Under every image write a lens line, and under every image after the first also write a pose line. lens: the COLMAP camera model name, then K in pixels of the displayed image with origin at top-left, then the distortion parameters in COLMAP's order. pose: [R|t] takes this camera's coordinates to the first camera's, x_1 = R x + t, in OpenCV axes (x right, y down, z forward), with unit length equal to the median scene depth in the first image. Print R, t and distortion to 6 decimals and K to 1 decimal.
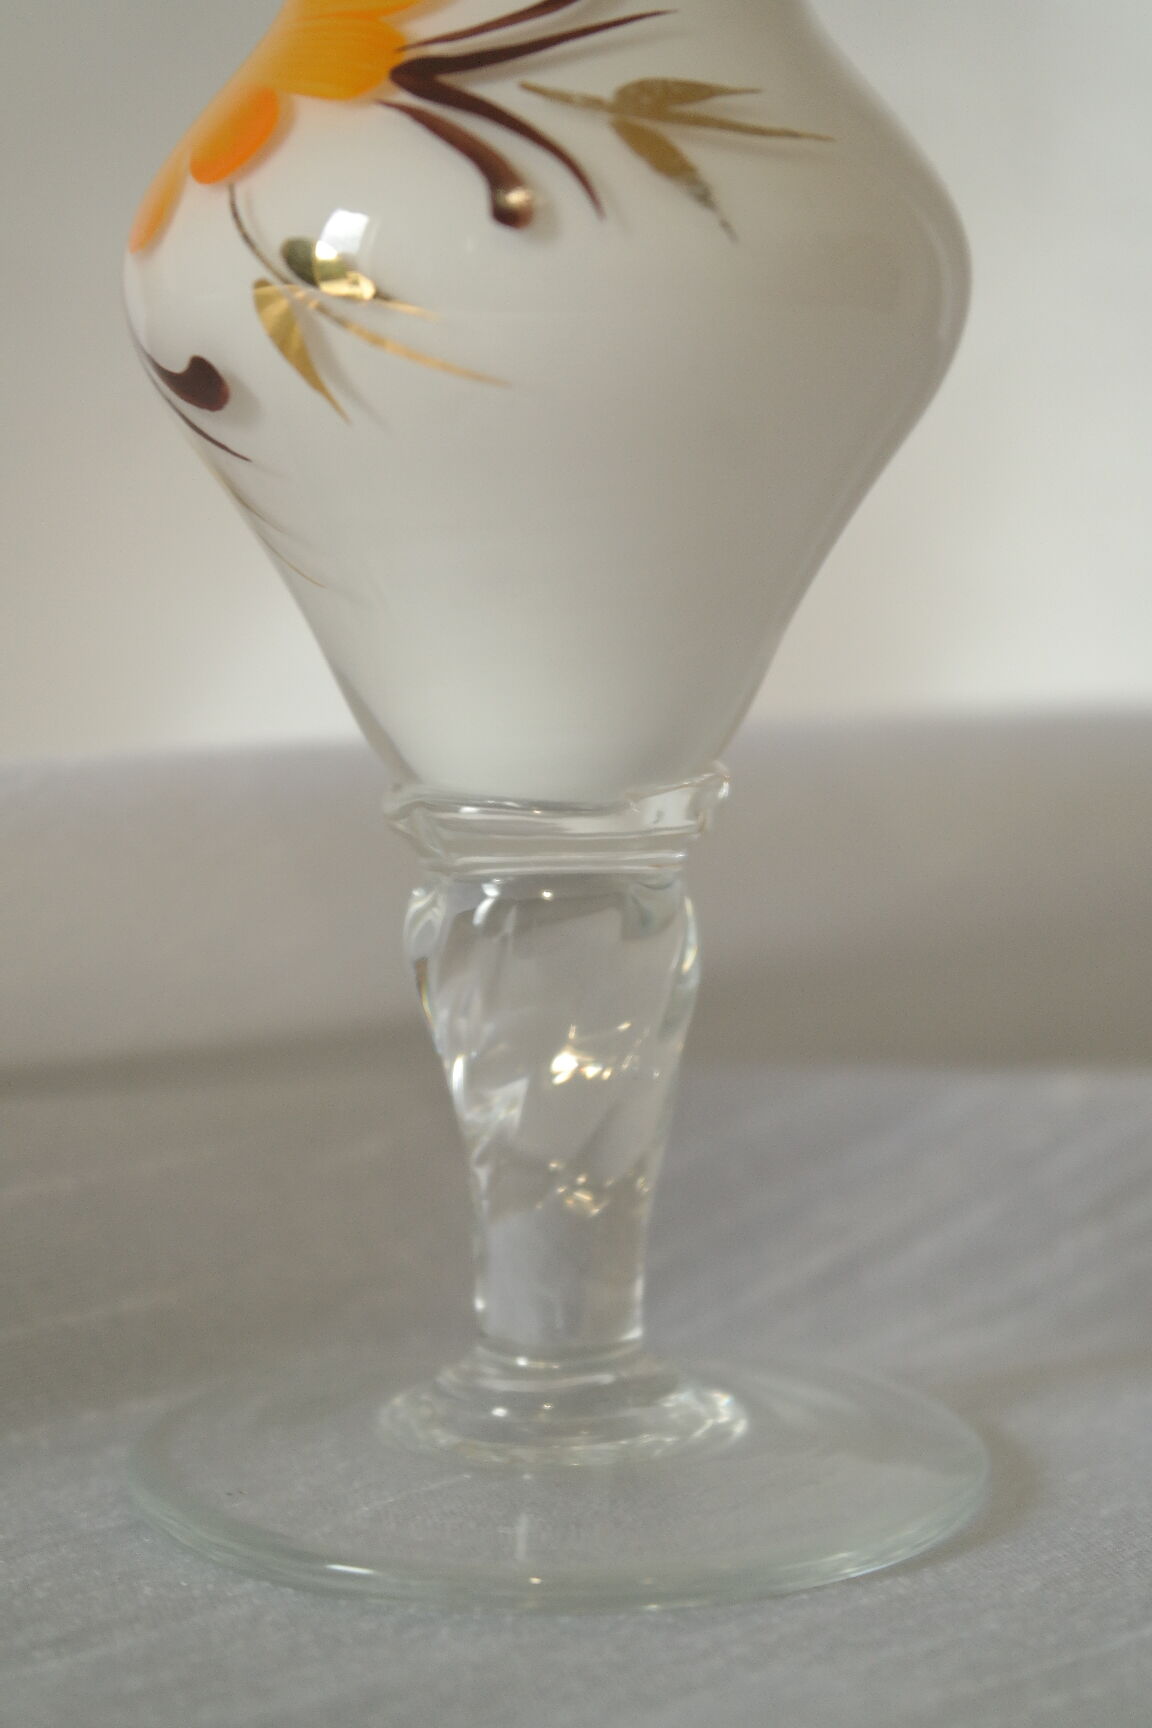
lens RADIAL K [[3742.1, 0, 576.0], [0, 3742.1, 864.0], [0, 0, 1]] dist [0.012868, 0.460501]
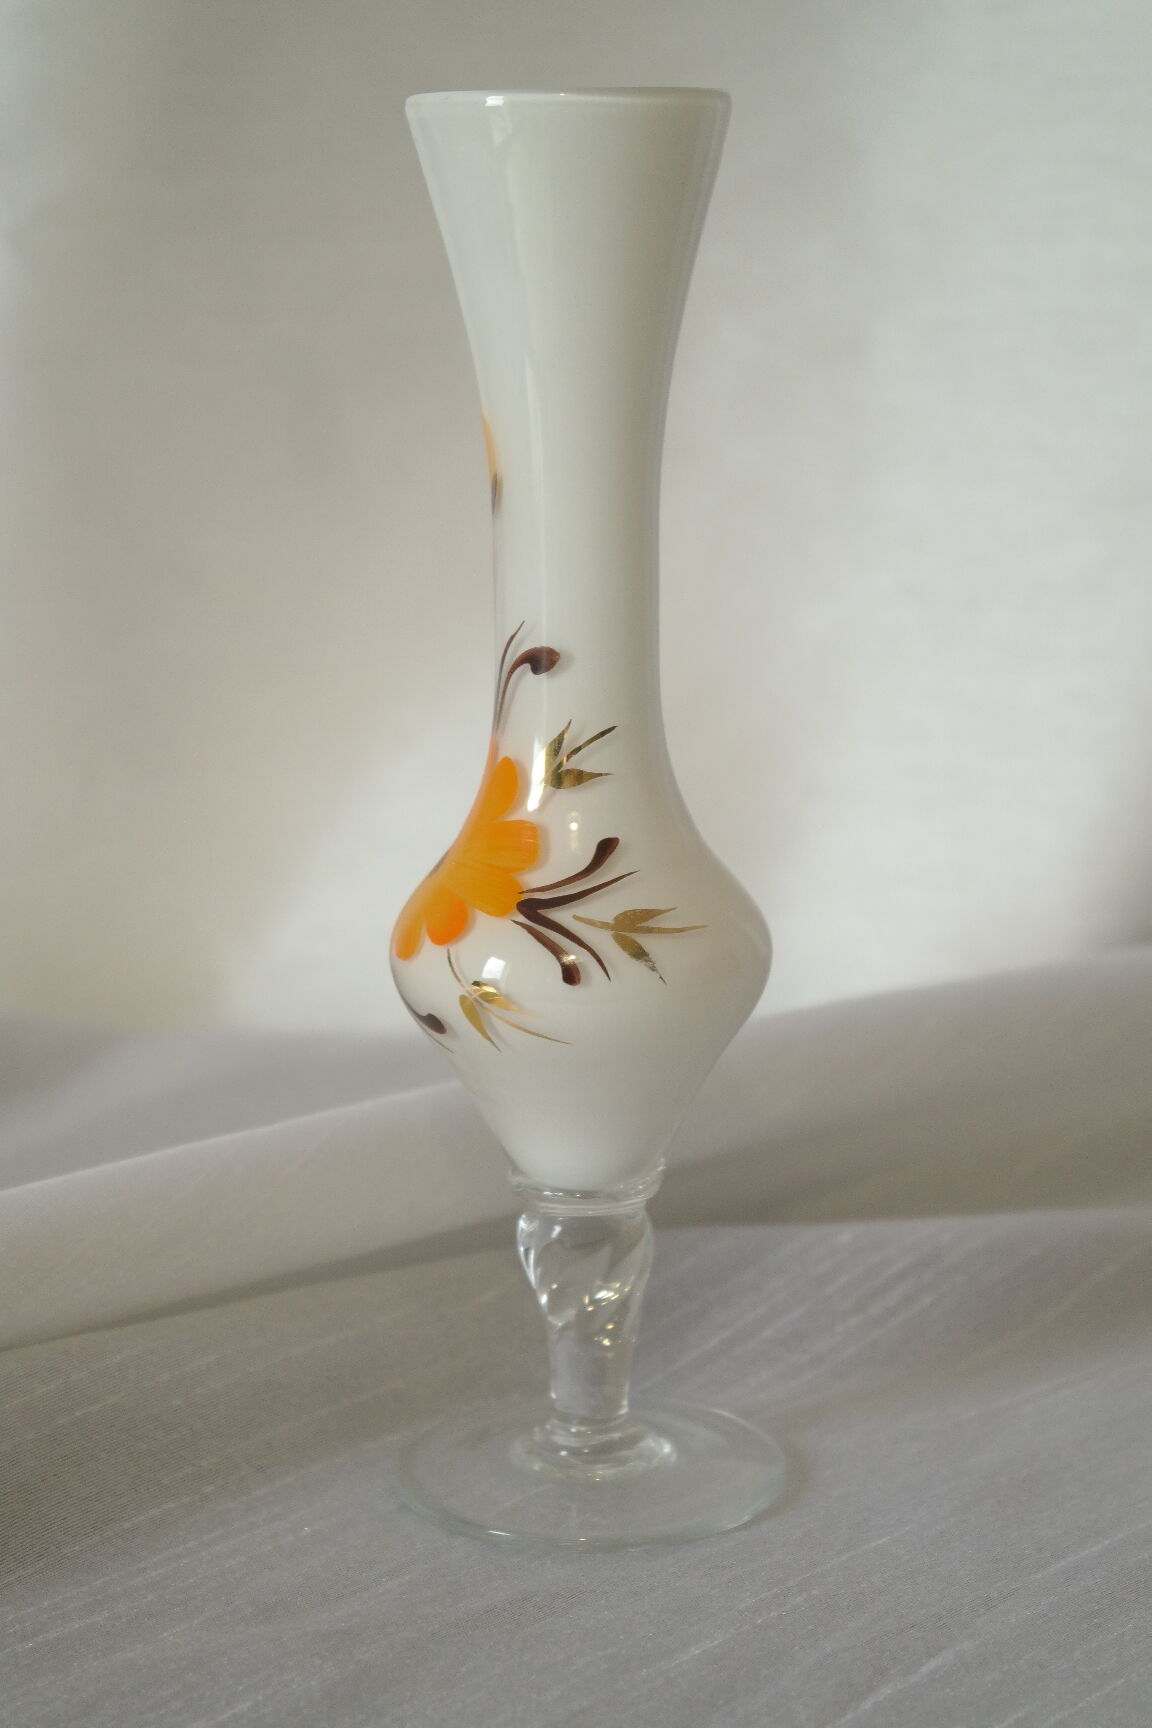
lens RADIAL K [[3742.1, 0, 576.0], [0, 3742.1, 864.0], [0, 0, 1]] dist [0.012868, 0.460501]
pose [[0.999815, -0.012879, 0.014308, -0.042163], [0.011638, 0.996430, 0.083620, -0.397393], [-0.015334, -0.083438, 0.996395, -1.214129]]
